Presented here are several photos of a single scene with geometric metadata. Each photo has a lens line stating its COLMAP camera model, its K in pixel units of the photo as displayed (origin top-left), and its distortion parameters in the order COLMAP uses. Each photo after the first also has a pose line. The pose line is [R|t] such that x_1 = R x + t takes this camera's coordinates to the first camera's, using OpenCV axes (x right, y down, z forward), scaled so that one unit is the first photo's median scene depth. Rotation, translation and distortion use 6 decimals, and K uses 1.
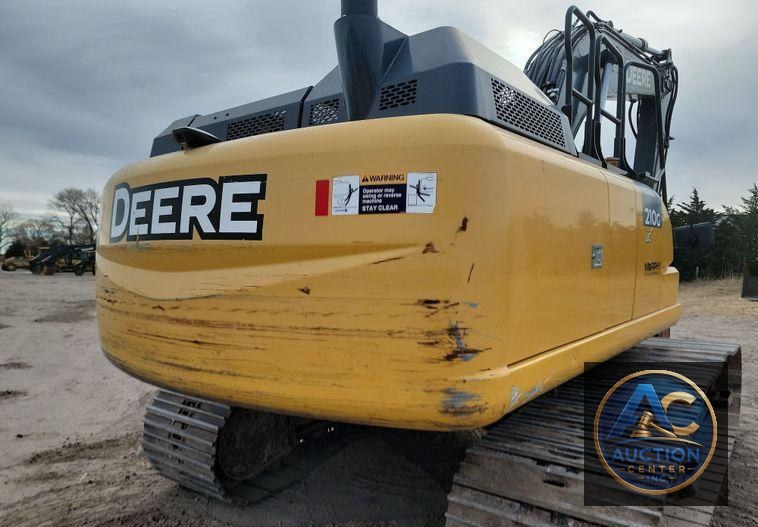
lens RADIAL K [[522.4, 0, 389.3], [0, 522.4, 274.7], [0, 0, 1]] dist [0.043952, -0.001355]
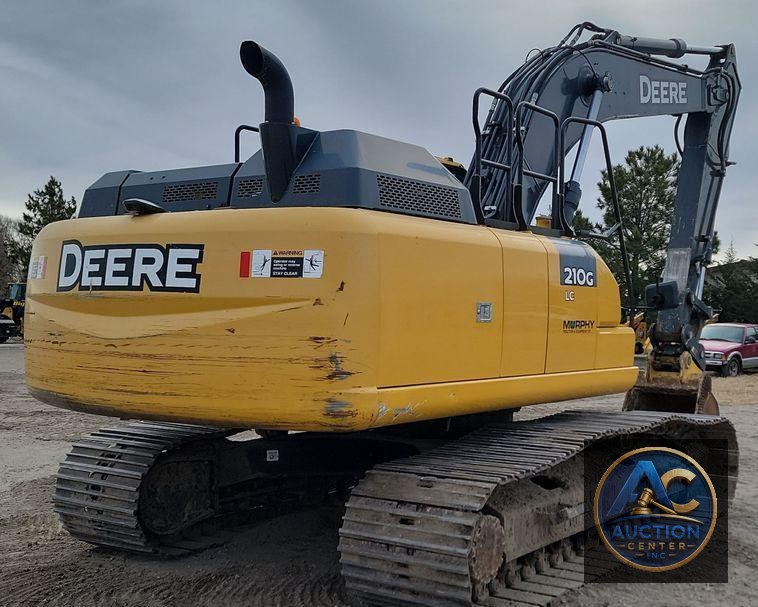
lens RADIAL K [[957.2, 0, 458.8], [0, 957.2, 329.0], [0, 0, 1]] dist [0.018931, 0.015280]
pose [[0.997222, 0.019302, 0.071948, 0.230155], [-0.017833, 0.999621, -0.020994, 0.061154], [-0.072326, 0.019653, 0.997187, -1.405565]]
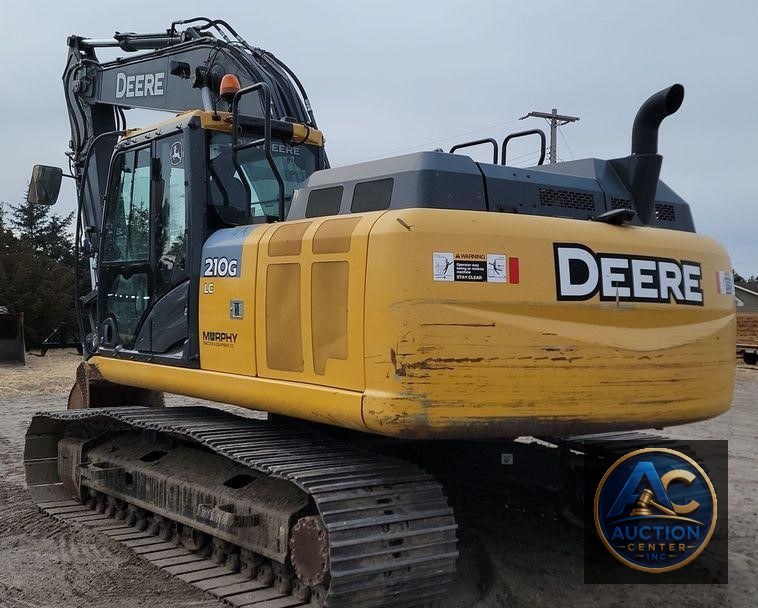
lens RADIAL K [[953.3, 0, 379.0], [0, 953.3, 304.0], [0, 0, 1]] dist [0.095035, 0.023353]
pose [[0.275275, 0.012477, 0.961284, -2.965411], [0.012984, 0.999776, -0.016695, -0.035383], [-0.961278, 0.017077, 0.275052, 1.052060]]
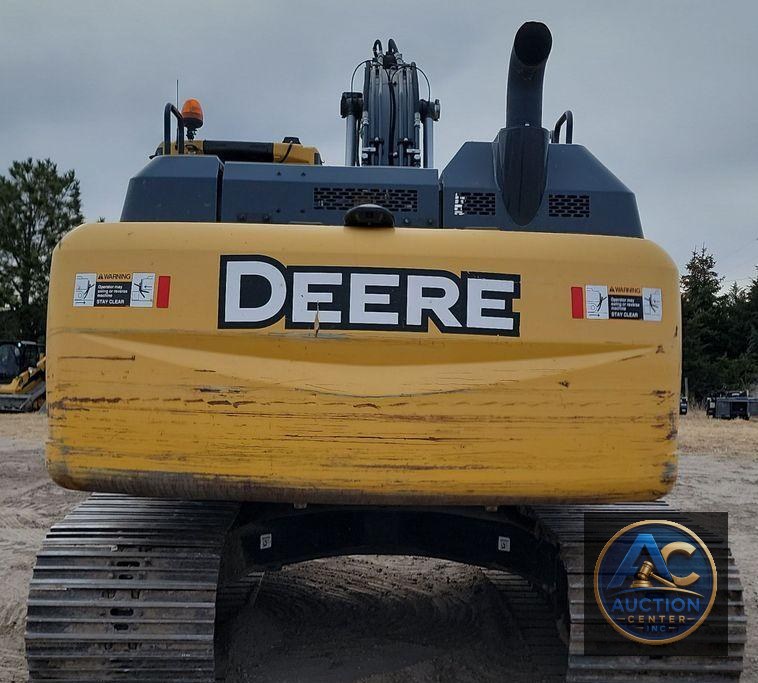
lens RADIAL K [[1008.7, 0, 379.3], [0, 1008.7, 362.7], [0, 0, 1]] dist [0.154062, -0.308289]
pose [[0.778679, 0.017738, 0.627172, -1.623741], [-0.001096, 0.999637, -0.026912, 0.038782], [-0.627422, 0.020268, 0.778416, -0.390493]]
